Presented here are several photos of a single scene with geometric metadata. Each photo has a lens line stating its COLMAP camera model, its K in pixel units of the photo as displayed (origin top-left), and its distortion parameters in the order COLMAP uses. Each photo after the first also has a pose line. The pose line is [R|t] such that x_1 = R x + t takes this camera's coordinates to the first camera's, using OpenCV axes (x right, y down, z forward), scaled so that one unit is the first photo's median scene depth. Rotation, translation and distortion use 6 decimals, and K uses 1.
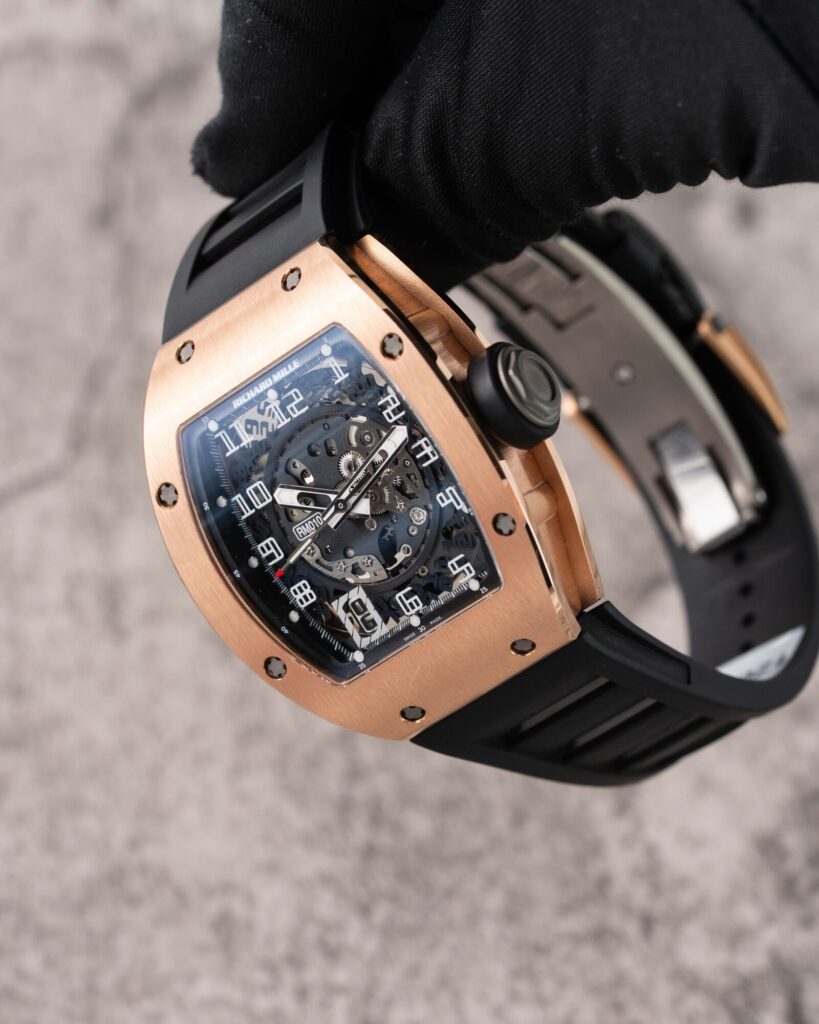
lens RADIAL K [[4224.5, 0, 409.5], [0, 4224.5, 512.0], [0, 0, 1]] dist [0.087013, 1.822491]
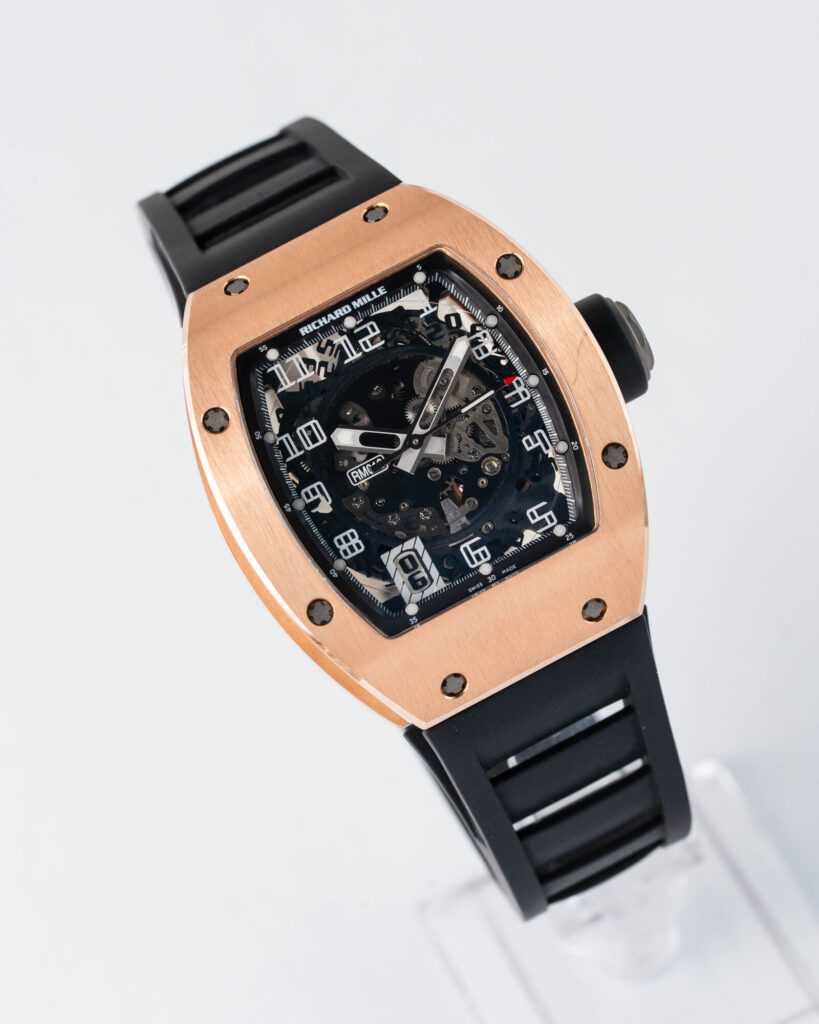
lens RADIAL K [[4224.5, 0, 409.5], [0, 4224.5, 512.0], [0, 0, 1]] dist [0.087013, 1.822491]
pose [[0.896491, 0.192473, 0.399071, -0.384830], [-0.008493, 0.908011, -0.418859, 0.401411], [-0.442980, 0.372115, 0.815659, 0.240039]]
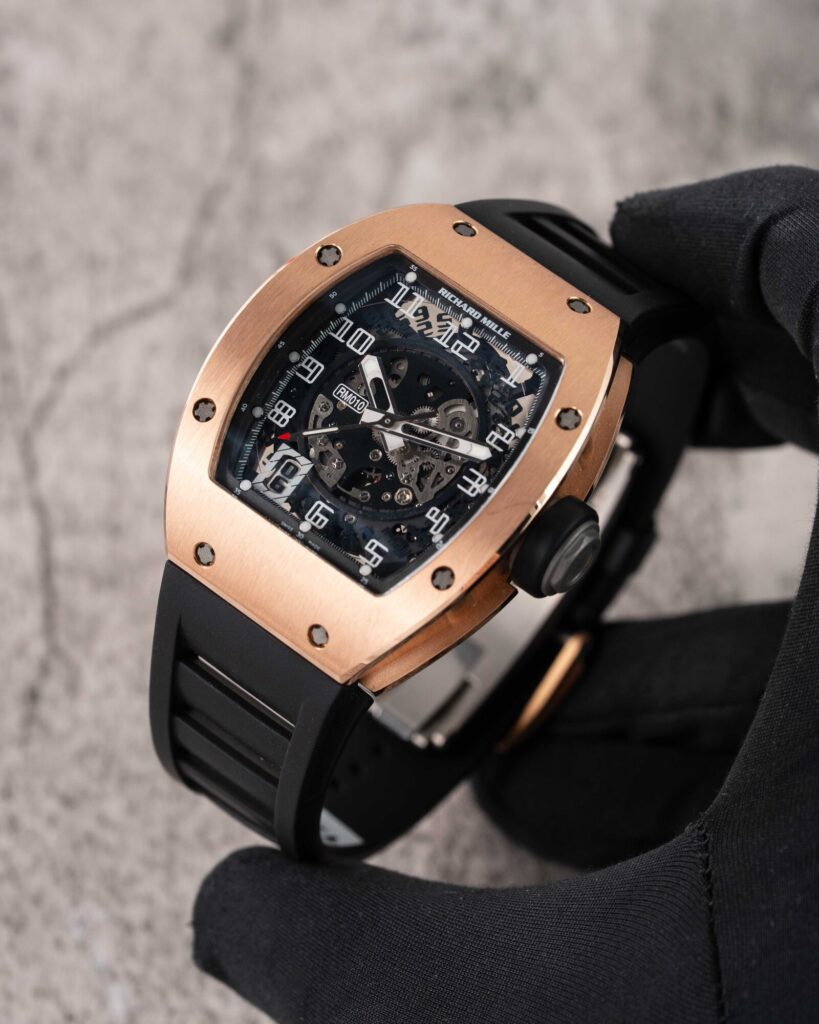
lens RADIAL K [[4224.5, 0, 409.5], [0, 4224.5, 512.0], [0, 0, 1]] dist [0.087013, 1.822491]
pose [[0.310806, 0.947986, 0.068724, -0.062954], [-0.920167, 0.318221, -0.228097, 0.229540], [-0.238102, 0.007656, 0.971210, 0.015457]]
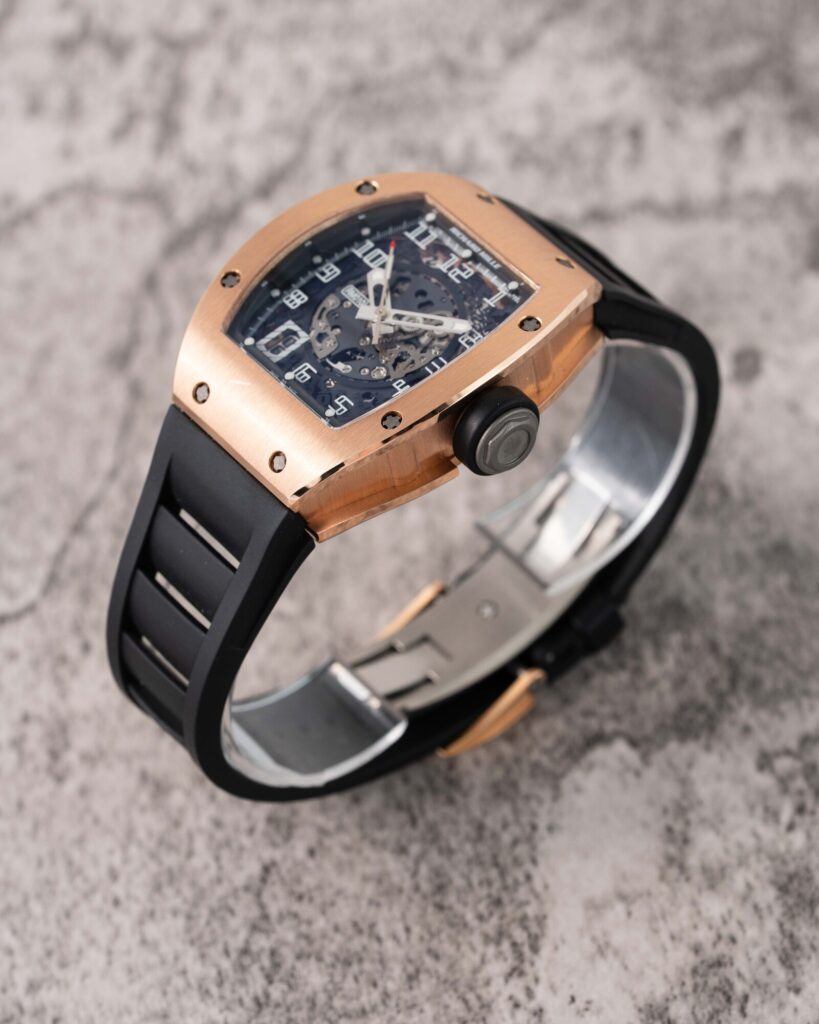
lens RADIAL K [[4224.5, 0, 409.5], [0, 4224.5, 512.0], [0, 0, 1]] dist [0.087013, 1.822491]
pose [[0.097703, 0.960523, -0.260481, 0.341019], [-0.980929, 0.048755, -0.188153, 0.212420], [-0.168025, 0.273896, 0.946968, -0.097819]]
